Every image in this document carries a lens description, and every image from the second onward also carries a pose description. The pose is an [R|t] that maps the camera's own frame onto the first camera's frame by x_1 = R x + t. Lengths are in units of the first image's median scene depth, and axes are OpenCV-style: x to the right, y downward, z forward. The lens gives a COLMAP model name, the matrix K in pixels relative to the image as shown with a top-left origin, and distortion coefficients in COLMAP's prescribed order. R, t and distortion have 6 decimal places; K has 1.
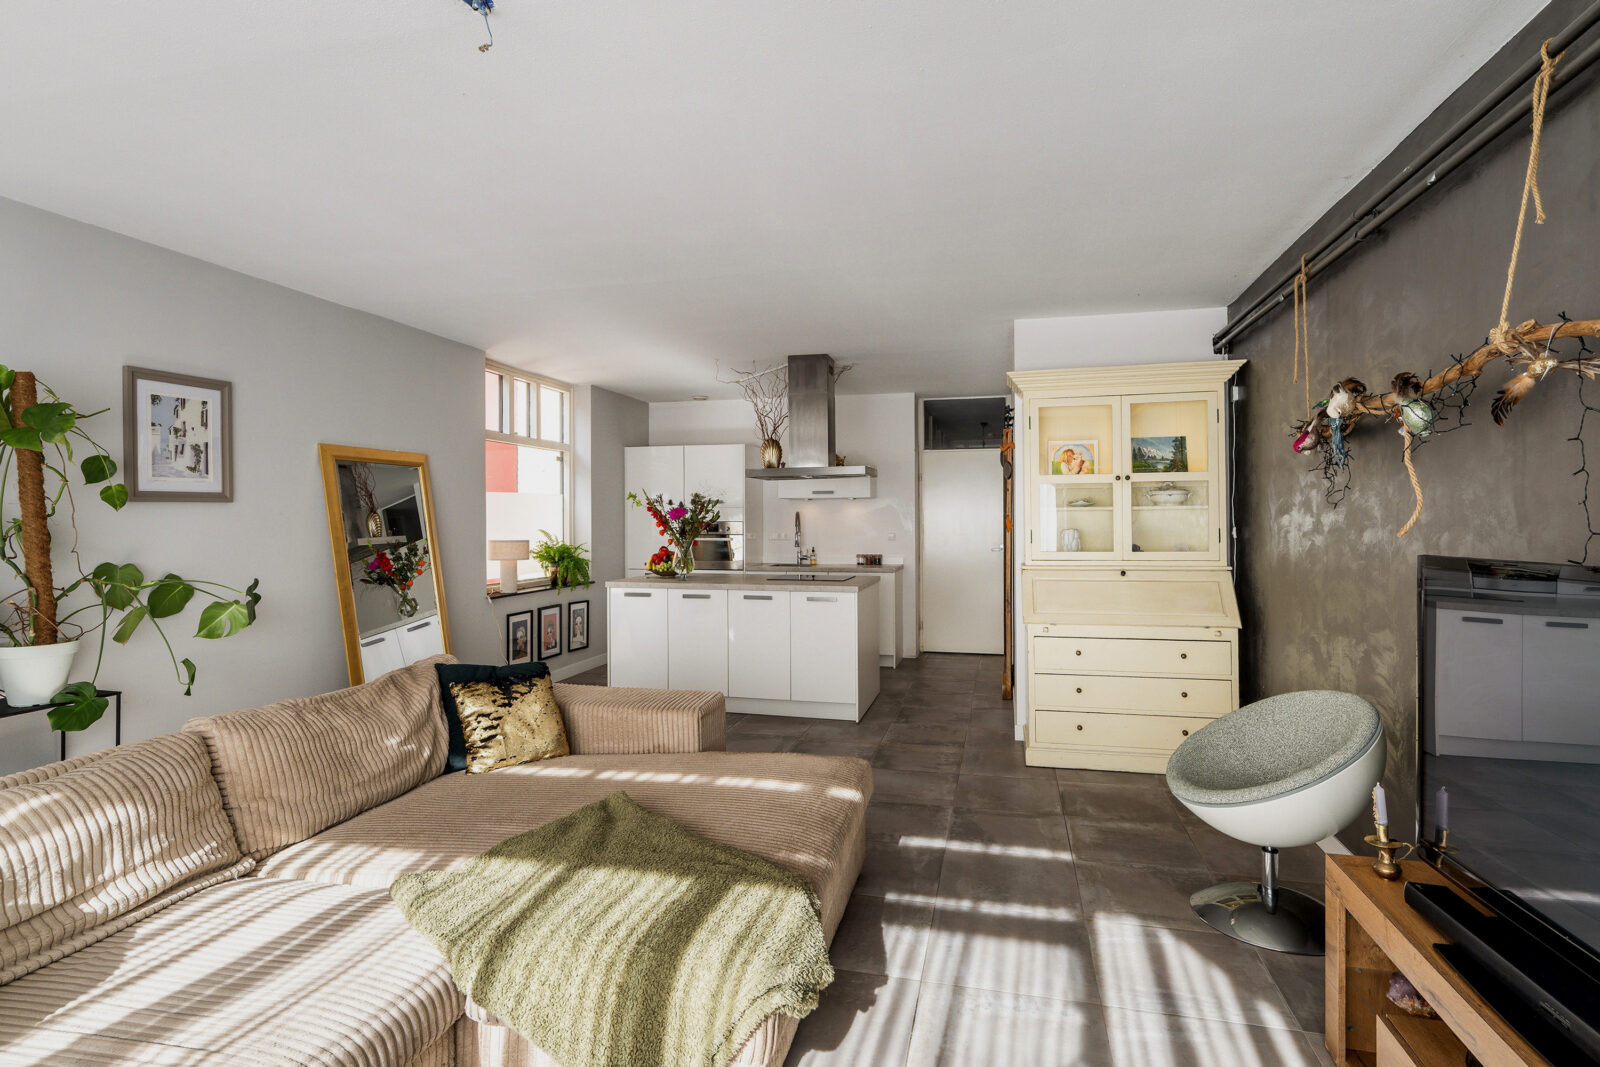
lens RADIAL K [[797.9, 0, 794.0], [0, 797.9, 528.6], [0, 0, 1]] dist [0.001821, -0.000499]
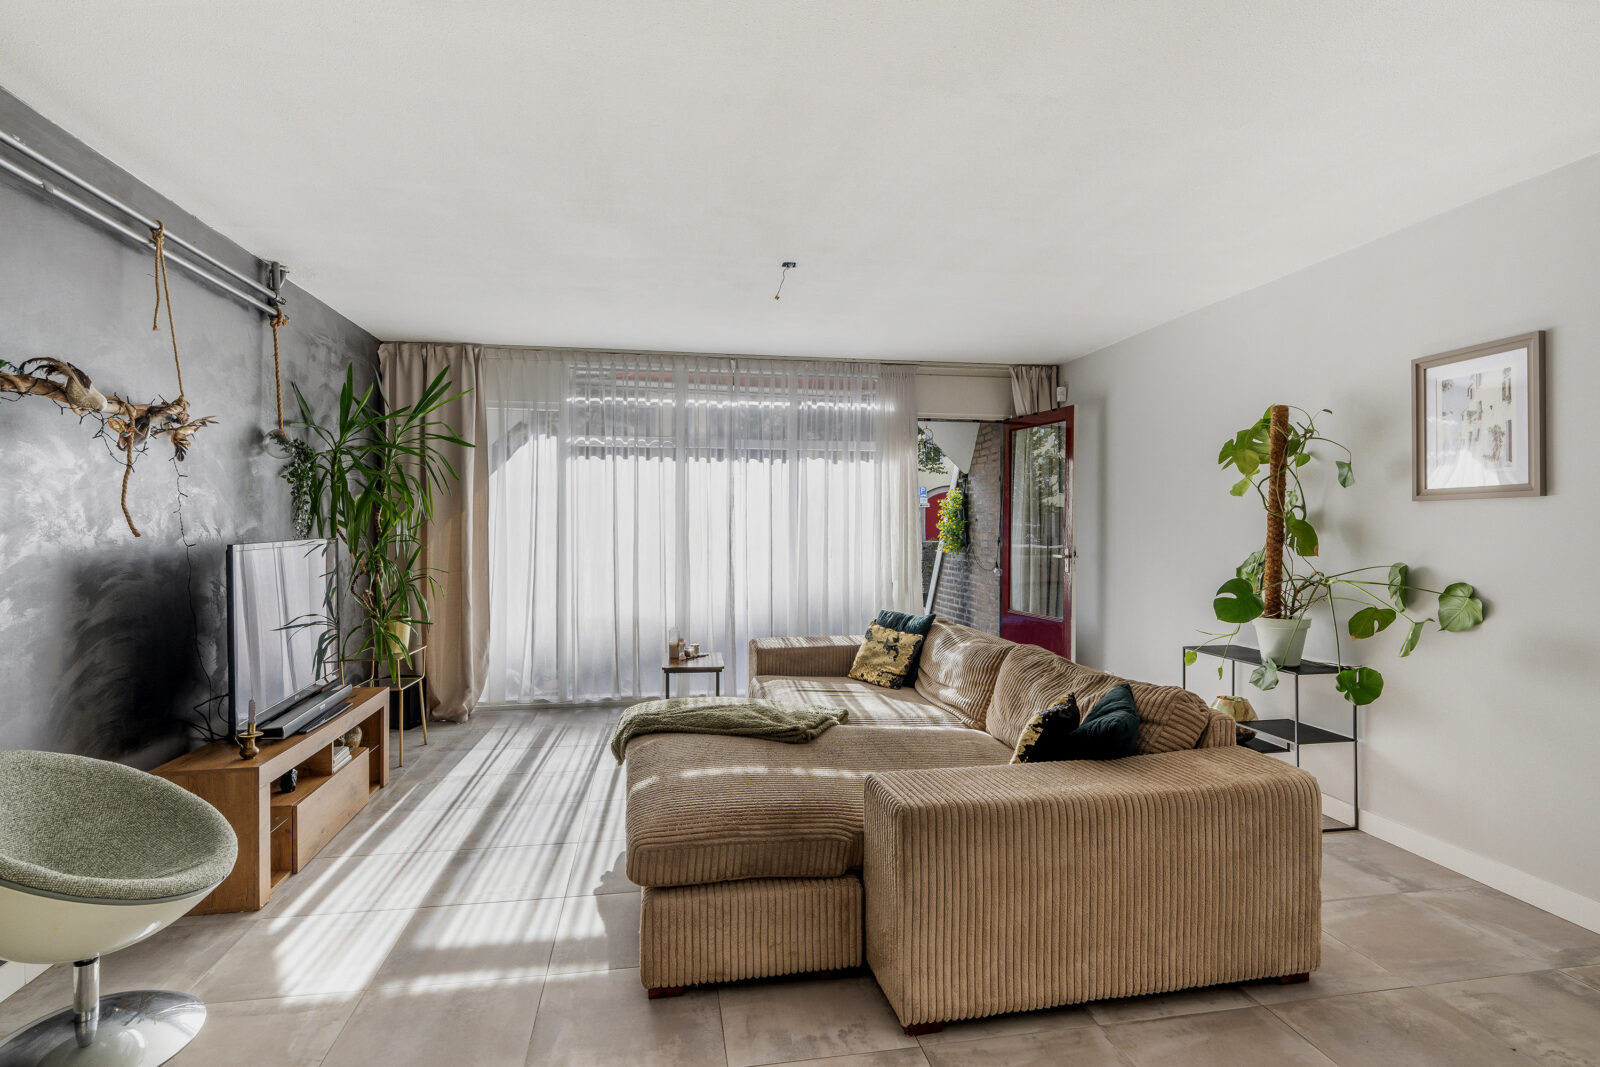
lens RADIAL K [[797.9, 0, 795.1], [0, 797.9, 524.3], [0, 0, 1]] dist [0.001821, -0.000499]
pose [[-0.910172, 0.001452, -0.414229, 0.135933], [-0.002791, 0.999950, 0.009638, -0.007596], [0.414222, 0.009928, -0.910122, 0.878030]]
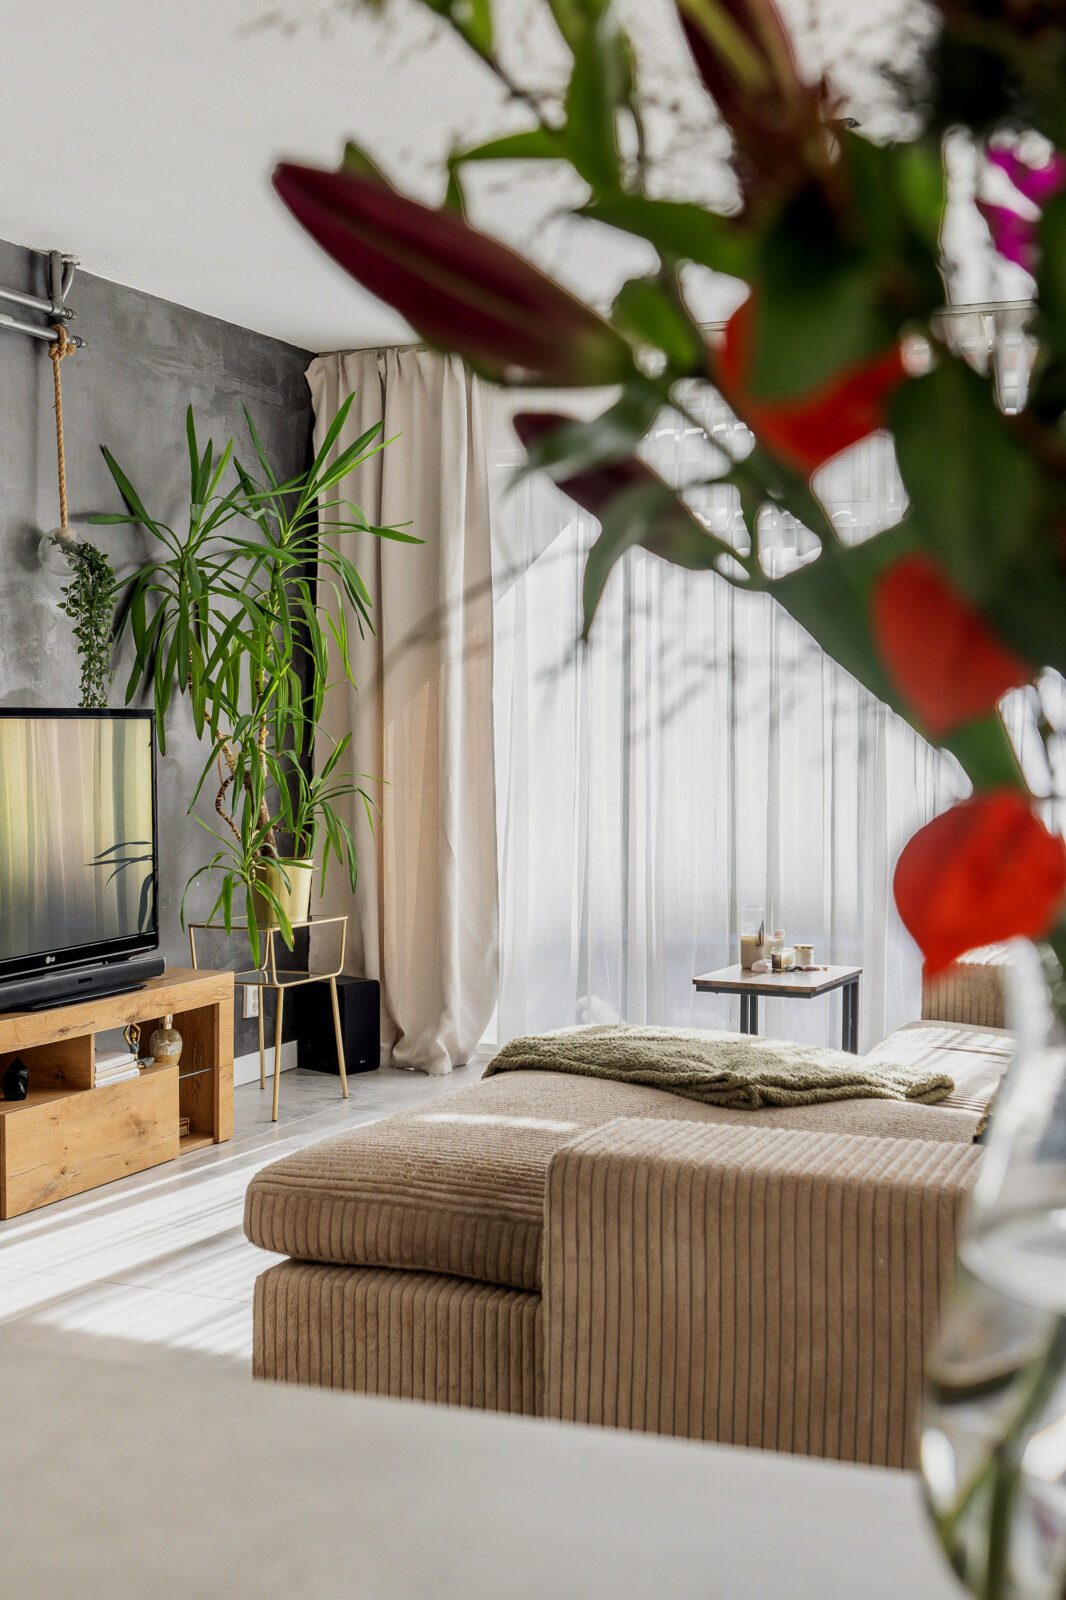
lens RADIAL K [[2033.3, 0, 527.1], [0, 2033.3, 800.2], [0, 0, 1]] dist [-0.018875, 0.000000]
pose [[-0.989796, -0.009348, 0.142187, -0.113102], [-0.003130, 0.999031, 0.043897, 0.011686], [-0.142460, 0.043004, -0.988866, 1.070066]]
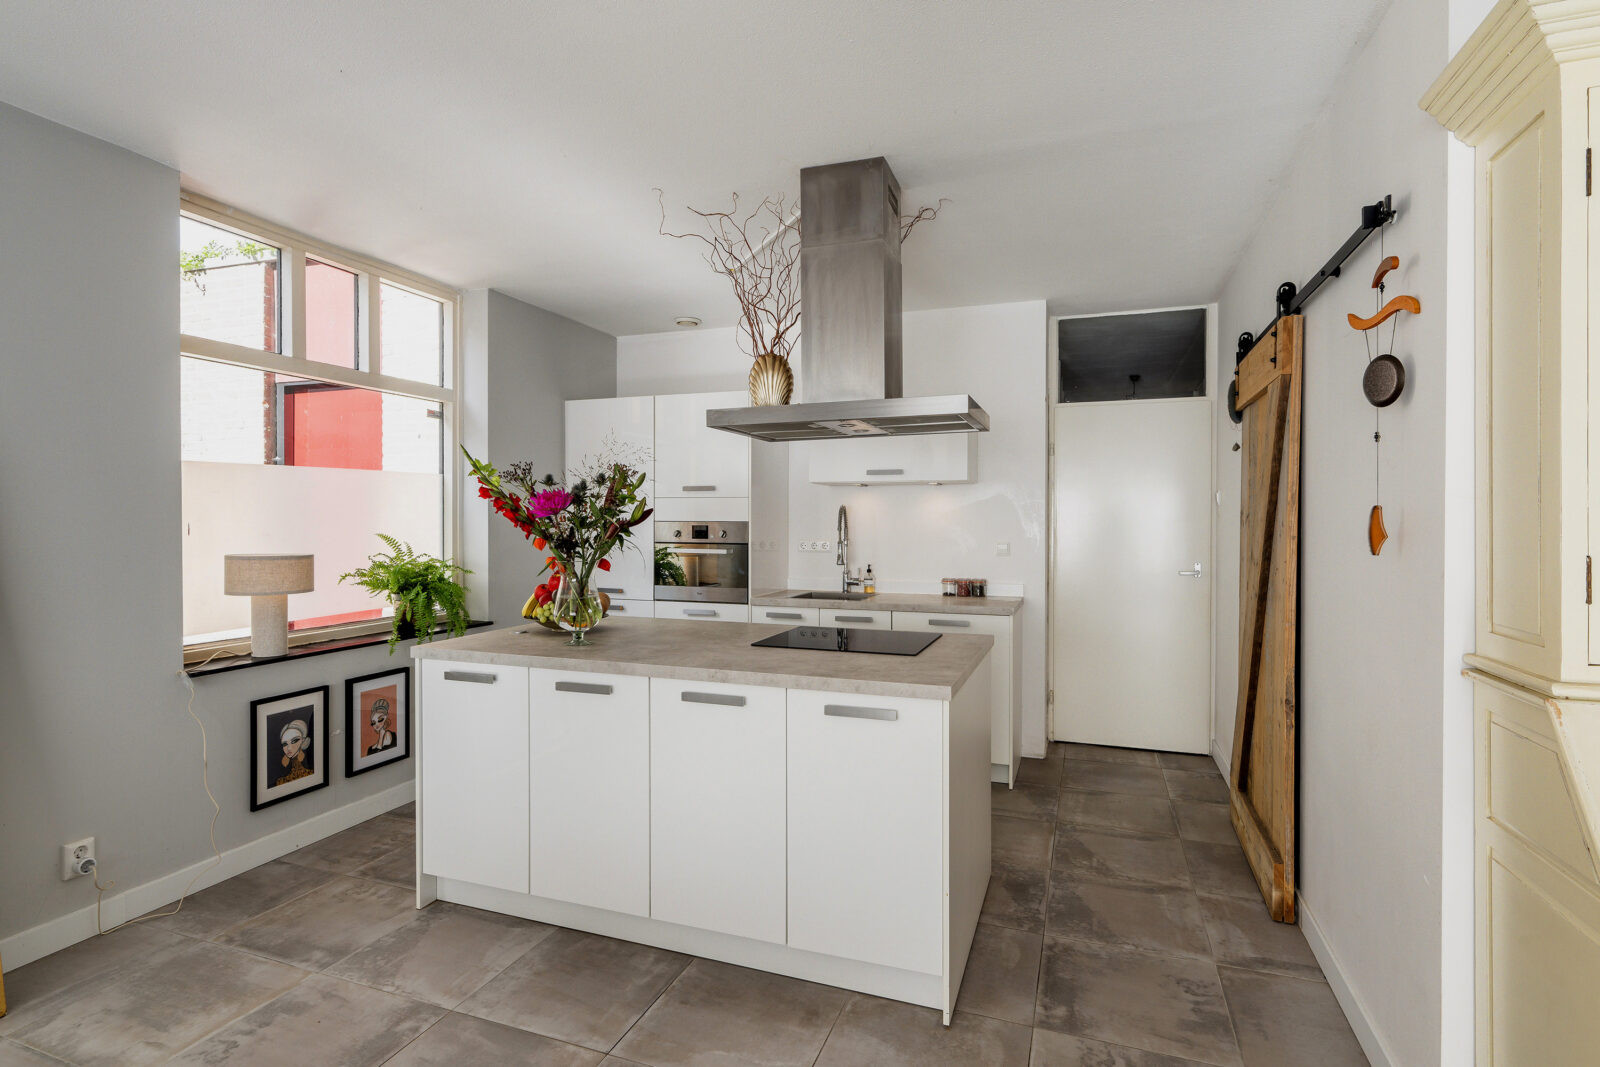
lens RADIAL K [[797.9, 0, 795.7], [0, 797.9, 524.2], [0, 0, 1]] dist [0.001821, -0.000499]
pose [[0.995237, 0.005515, -0.097324, 0.036444], [-0.006072, 0.999967, -0.005430, -0.004980], [0.097291, 0.005995, 0.995238, 0.527328]]
